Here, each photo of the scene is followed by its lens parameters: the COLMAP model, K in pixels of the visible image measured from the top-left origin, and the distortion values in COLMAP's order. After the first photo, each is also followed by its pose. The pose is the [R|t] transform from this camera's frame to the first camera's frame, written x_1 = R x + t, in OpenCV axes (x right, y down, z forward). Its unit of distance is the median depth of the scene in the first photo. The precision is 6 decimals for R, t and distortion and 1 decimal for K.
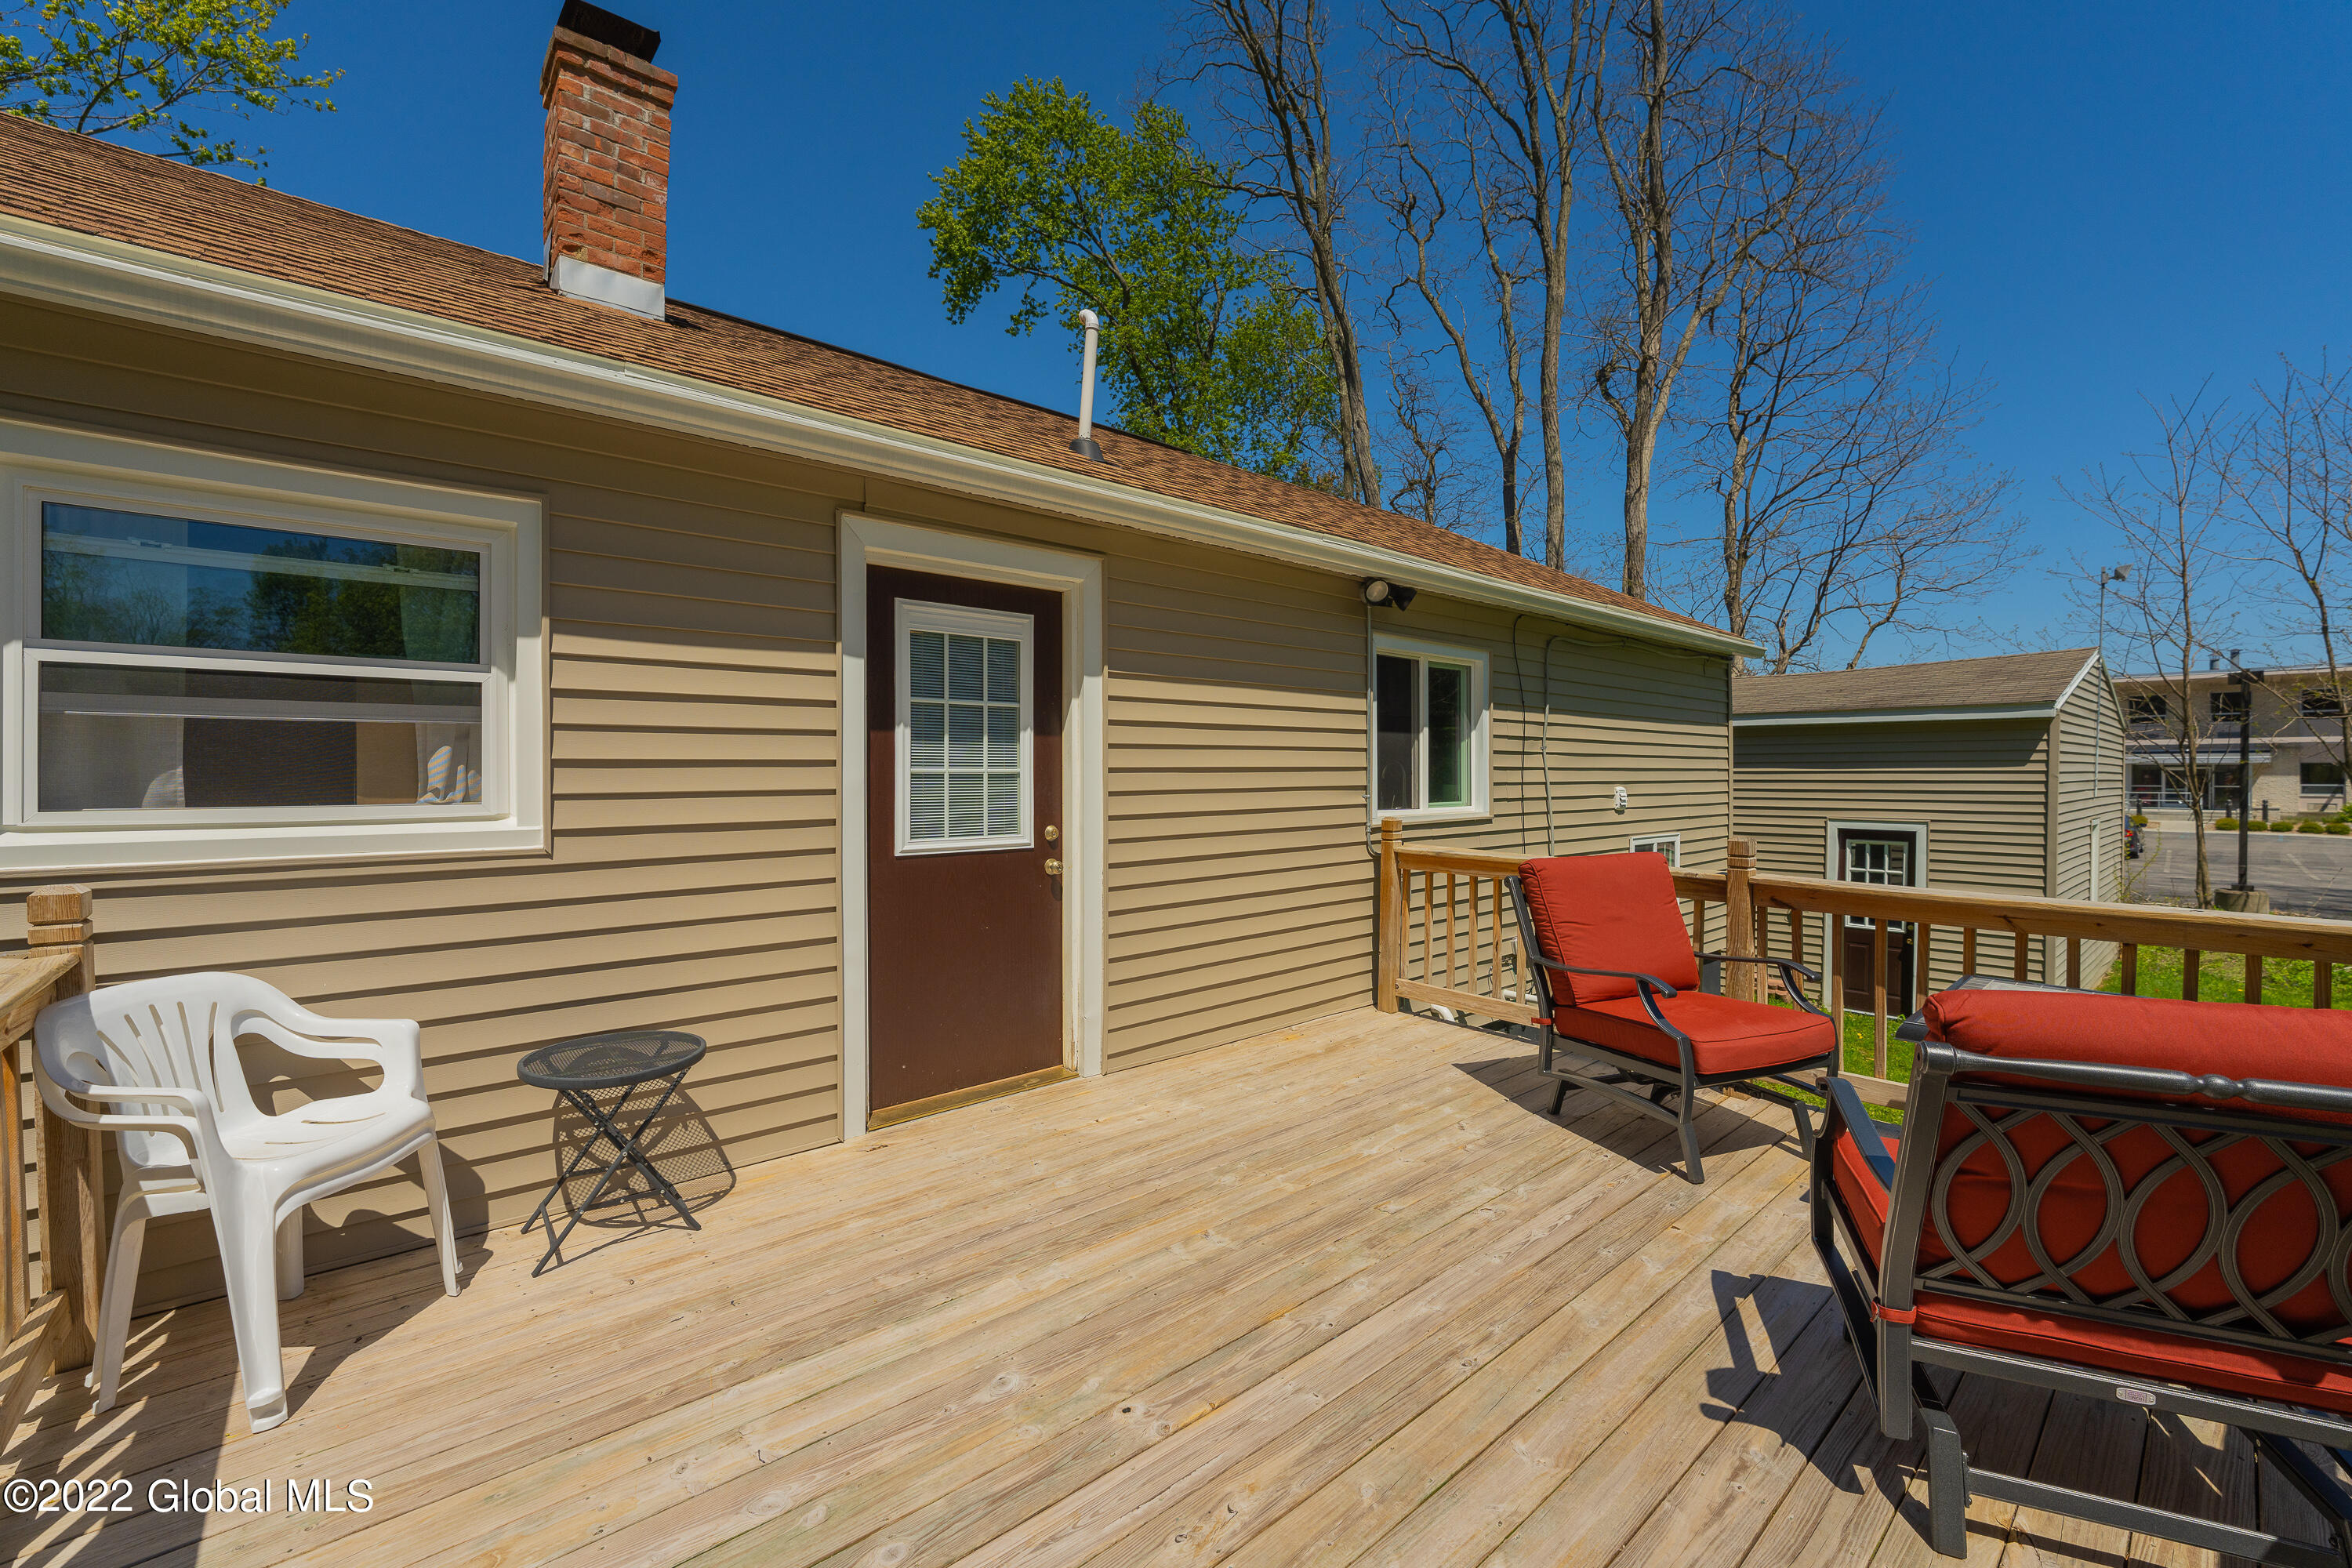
lens RADIAL K [[957.1, 0, 1165.7], [0, 957.1, 780.4], [0, 0, 1]] dist [-0.010313, 0.001043]
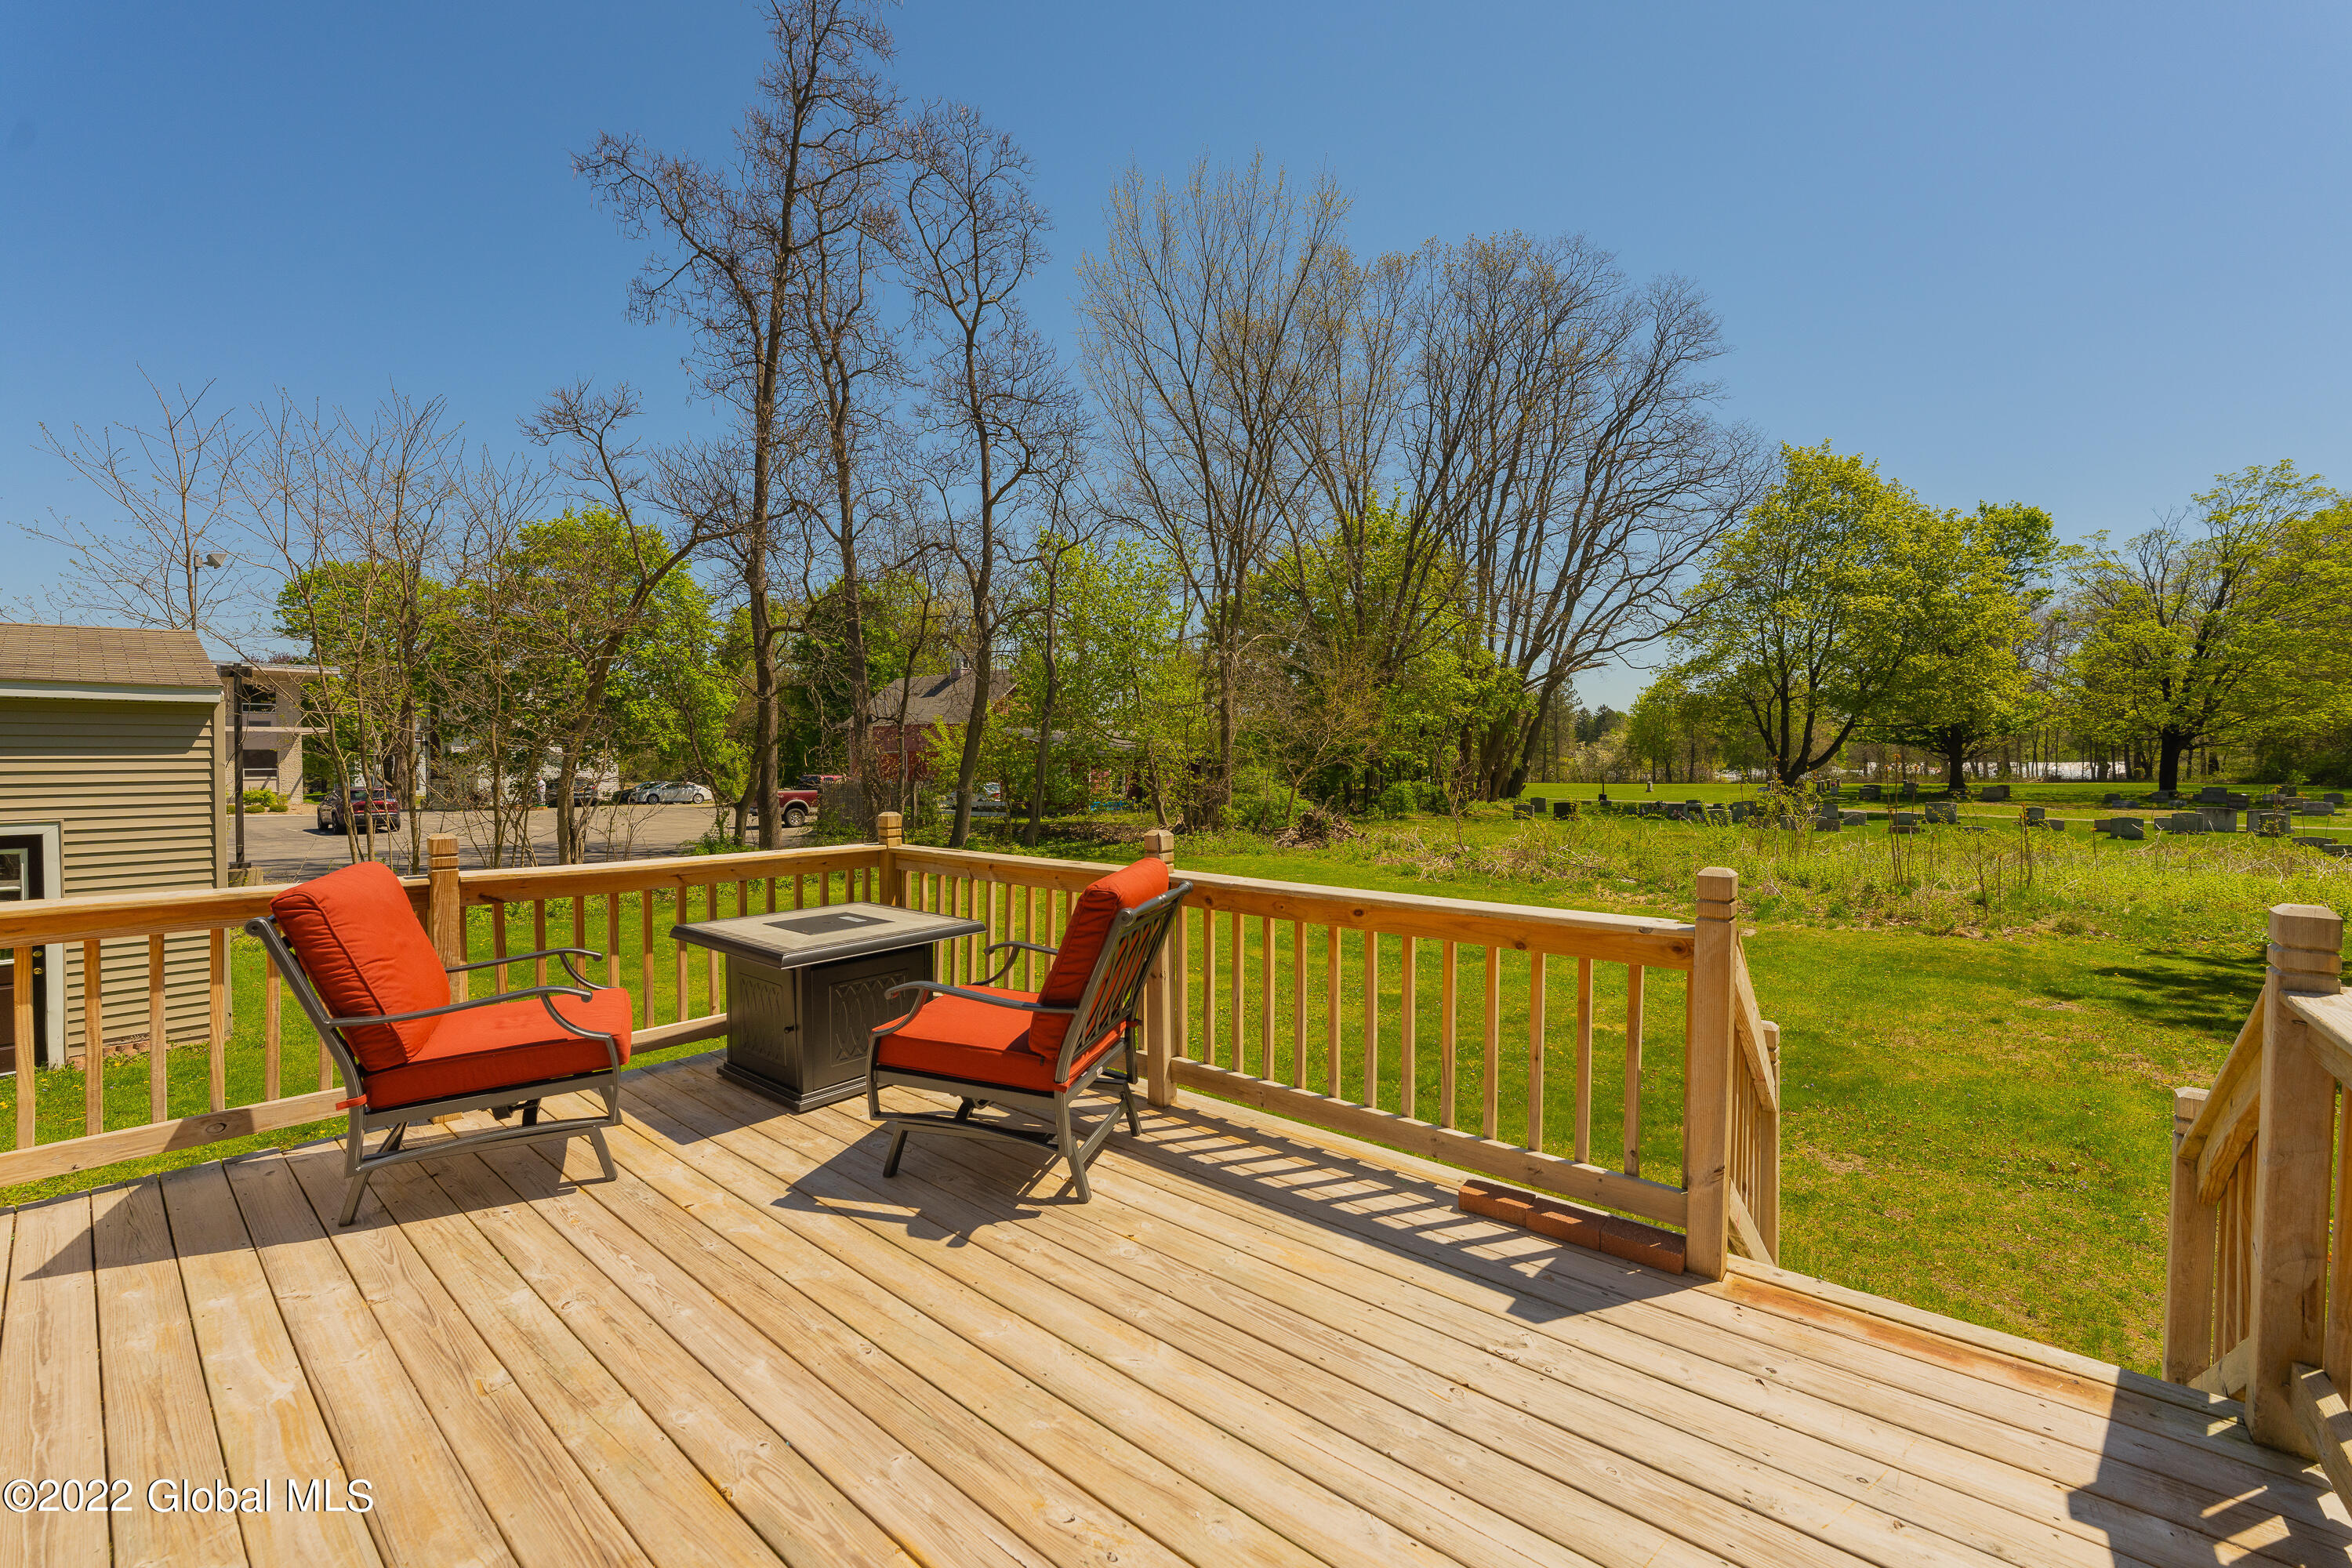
lens RADIAL K [[957.1, 0, 1172.0], [0, 957.1, 770.3], [0, 0, 1]] dist [-0.010313, 0.001043]
pose [[-0.161398, -0.012128, 0.986815, -0.074509], [0.007677, 0.999879, 0.013544, -0.001515], [-0.986859, 0.009762, -0.161286, 0.086163]]
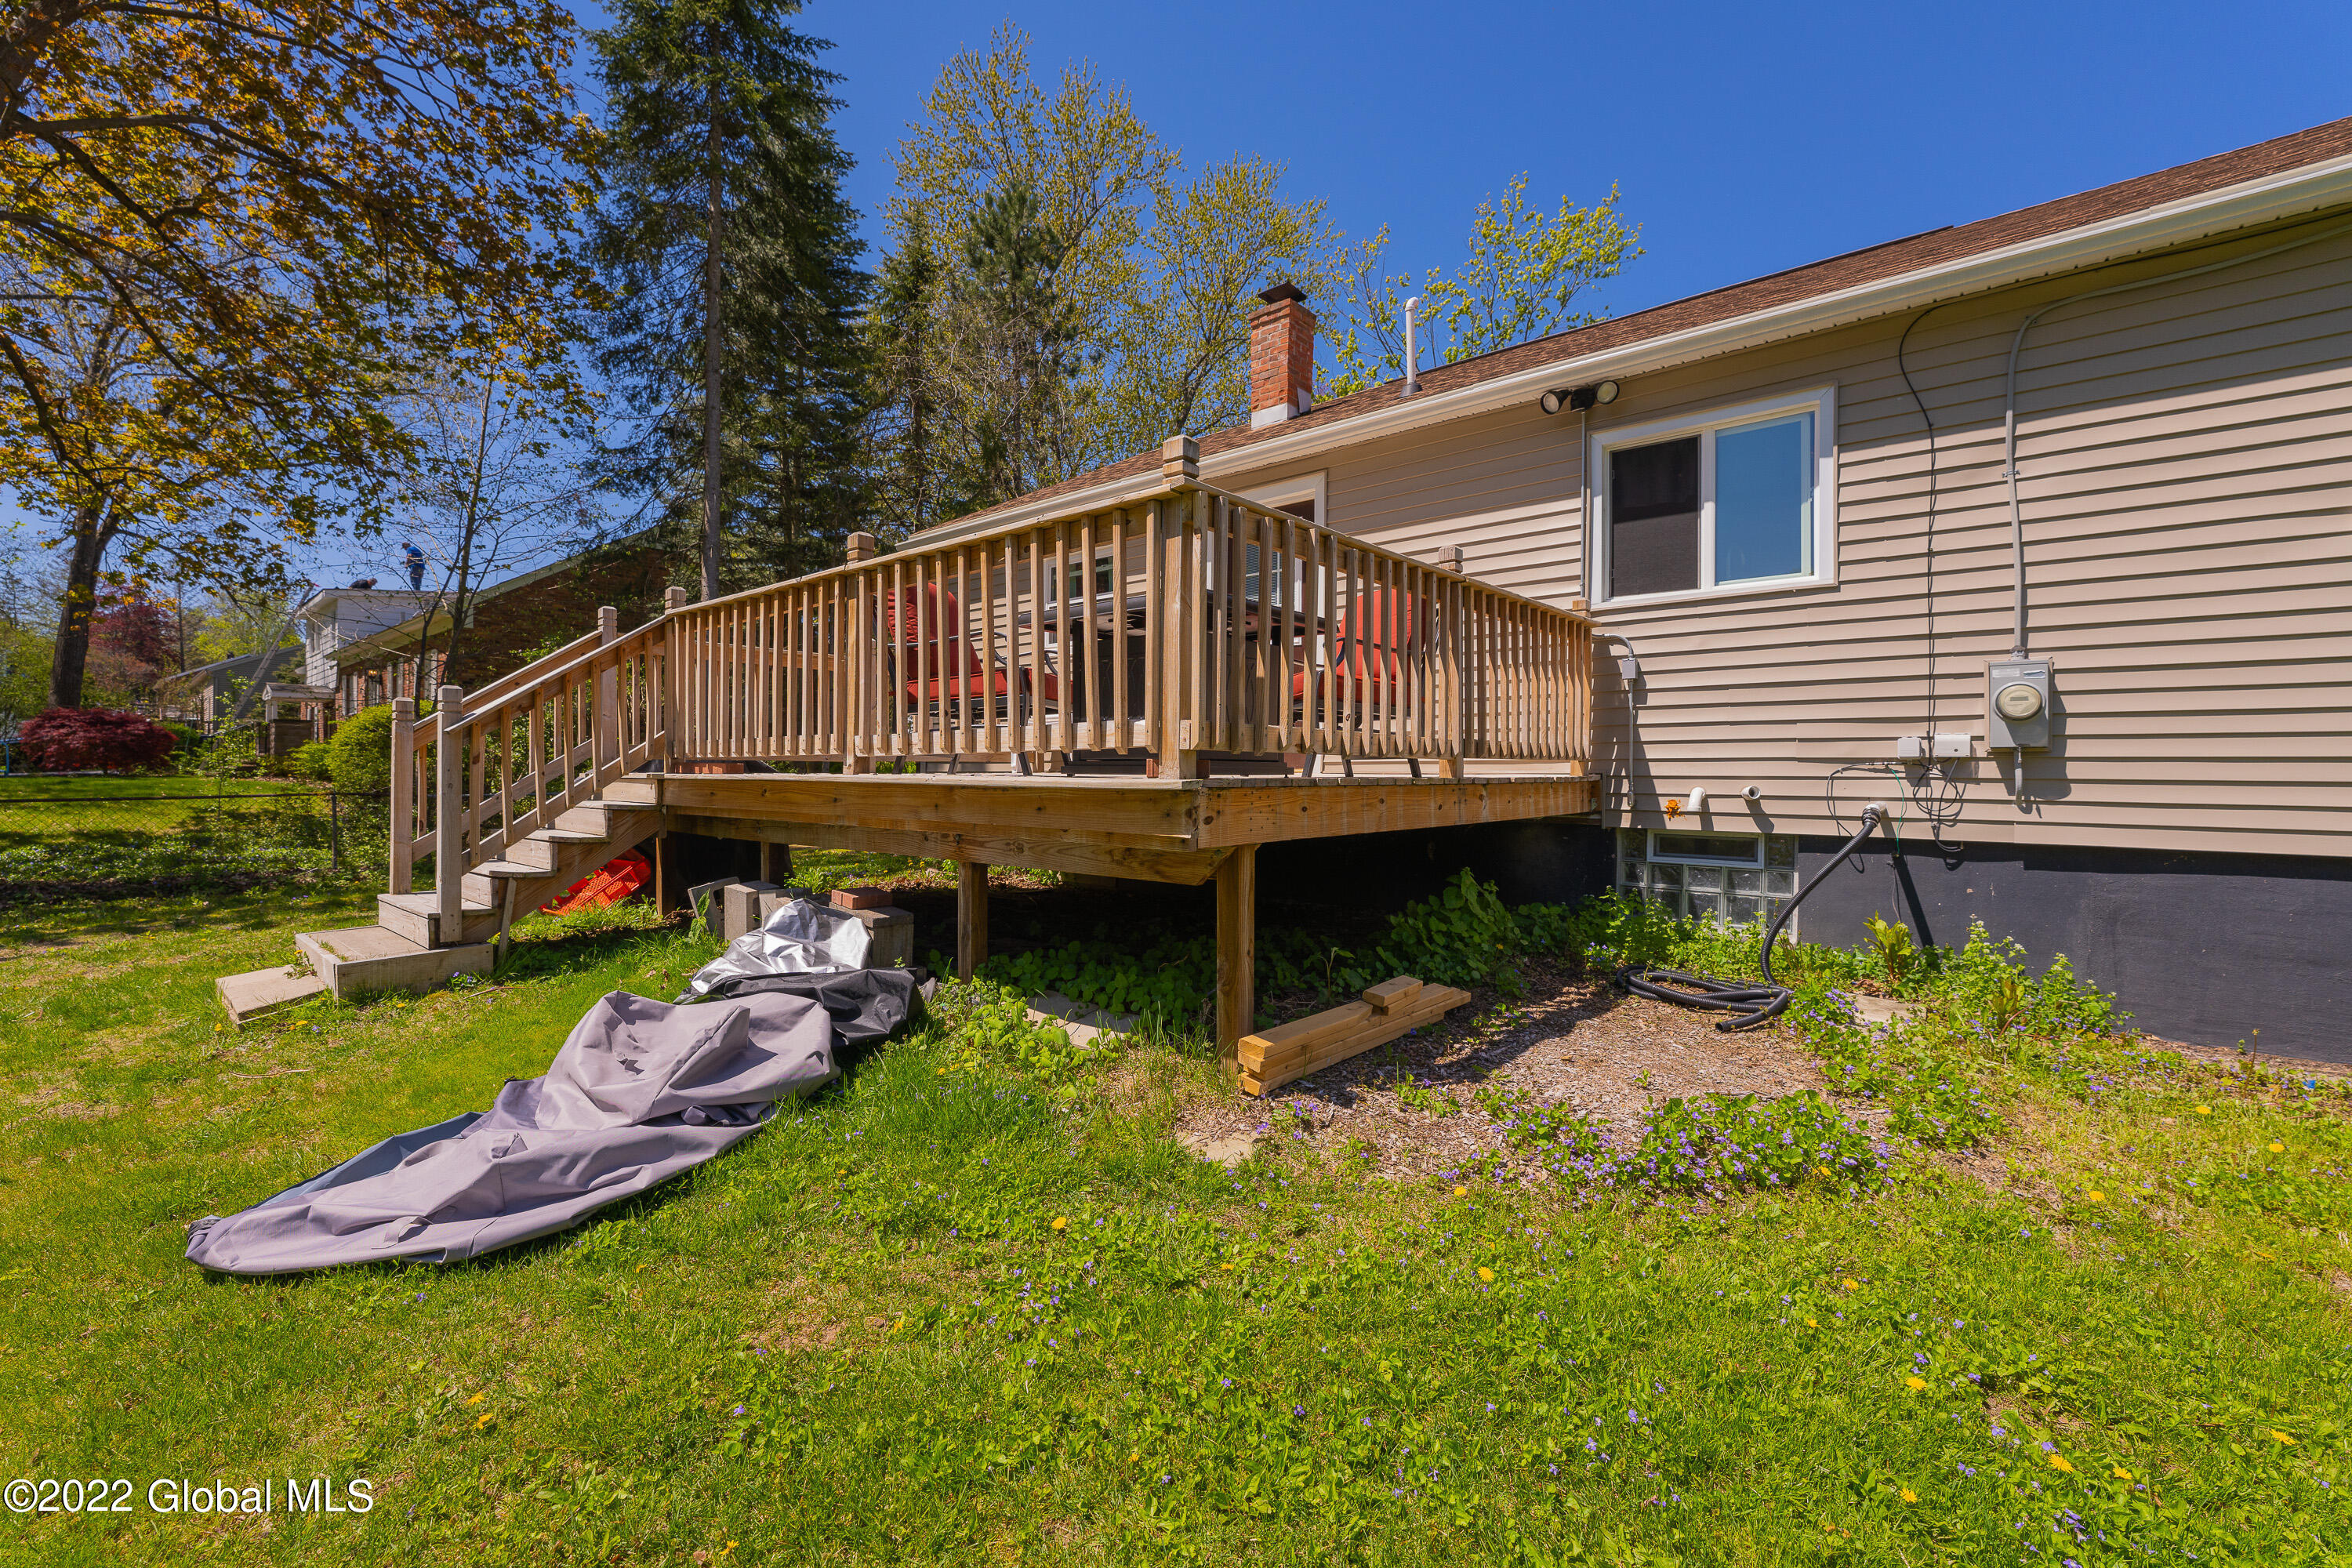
lens RADIAL K [[957.1, 0, 1186.8], [0, 957.1, 775.0], [0, 0, 1]] dist [-0.010313, 0.001043]
pose [[0.173345, -0.000864, -0.984861, 0.298320], [-0.014151, 0.999894, -0.003368, 0.060587], [0.984759, 0.014521, 0.173315, 0.088003]]
